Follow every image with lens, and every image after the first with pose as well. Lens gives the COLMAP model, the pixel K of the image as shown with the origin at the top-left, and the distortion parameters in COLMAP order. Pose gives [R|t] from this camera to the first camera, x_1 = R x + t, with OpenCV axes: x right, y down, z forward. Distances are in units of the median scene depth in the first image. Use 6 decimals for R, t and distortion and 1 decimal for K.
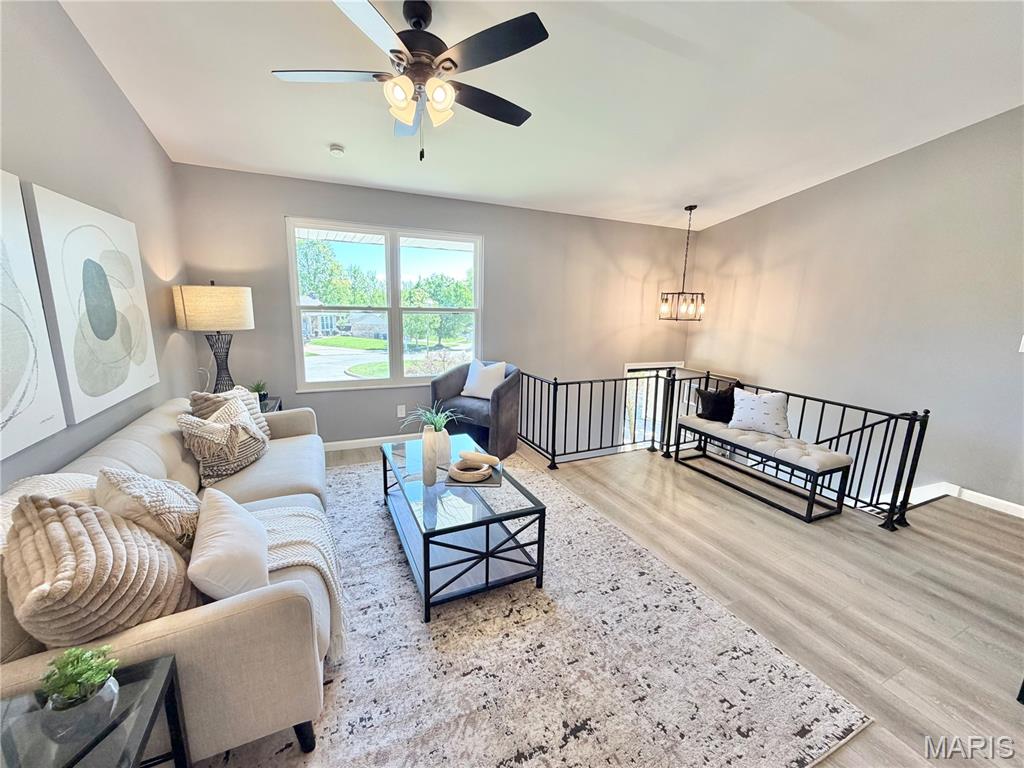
lens RADIAL K [[407.6, 0, 509.5], [0, 407.6, 381.7], [0, 0, 1]] dist [0.001330, -0.000209]
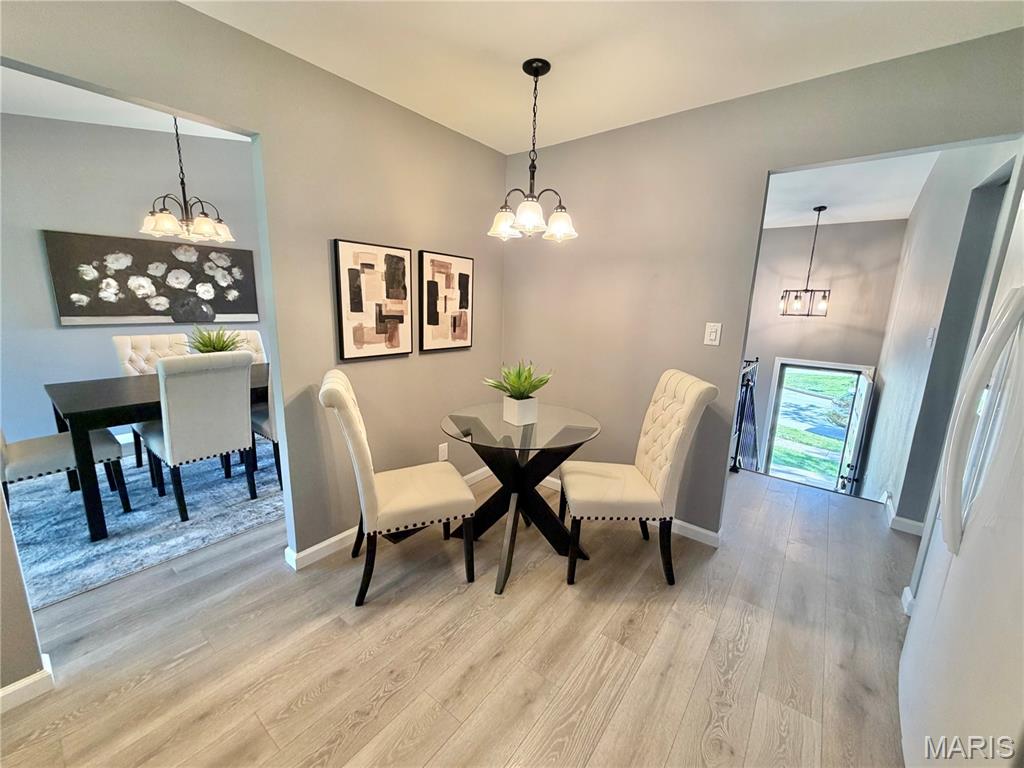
lens RADIAL K [[407.6, 0, 509.5], [0, 407.6, 381.7], [0, 0, 1]] dist [0.001330, -0.000209]
pose [[0.460546, 0.164953, -0.872174, 2.582663], [-0.180988, 0.979390, 0.089661, 0.141577], [0.868988, 0.116560, 0.480909, -0.350383]]
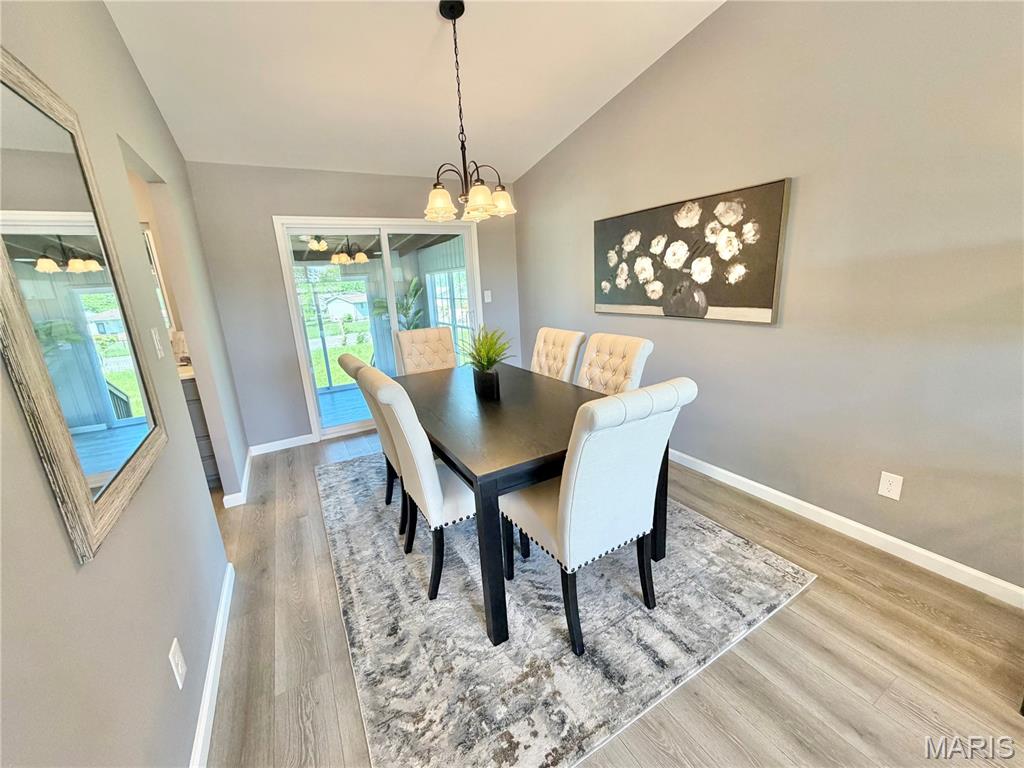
lens RADIAL K [[407.6, 0, 509.5], [0, 407.6, 381.7], [0, 0, 1]] dist [0.001330, -0.000209]
pose [[-0.995884, 0.052312, -0.074014, 0.602645], [0.016513, 0.907678, 0.419342, -0.096385], [0.089117, 0.416394, -0.904806, 0.610820]]
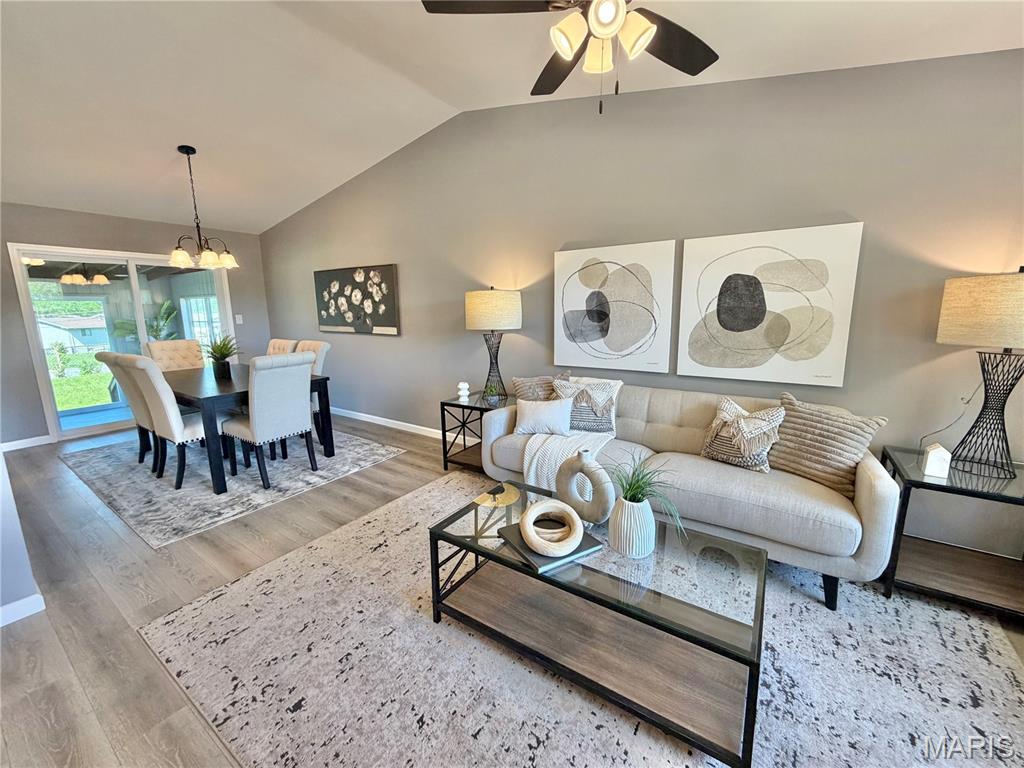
lens RADIAL K [[407.6, 0, 509.5], [0, 407.6, 381.7], [0, 0, 1]] dist [0.001330, -0.000209]
pose [[-0.853875, 0.078697, -0.514494, 0.400707], [-0.108696, 0.939744, 0.324140, -0.318293], [0.509002, 0.332699, -0.793870, 1.835649]]
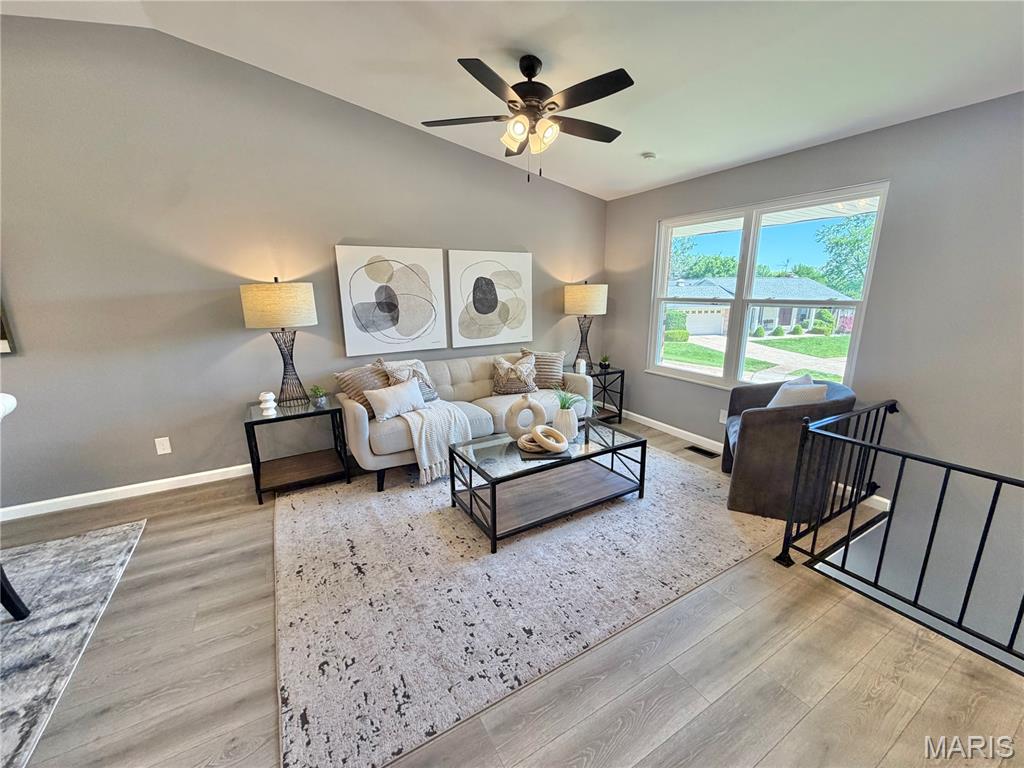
lens RADIAL K [[407.6, 0, 509.5], [0, 407.6, 381.7], [0, 0, 1]] dist [0.001330, -0.000209]
pose [[0.097821, 0.197164, -0.975478, 1.218880], [-0.180207, 0.967485, 0.177477, -0.169397], [0.978753, 0.158427, 0.130171, 0.946249]]
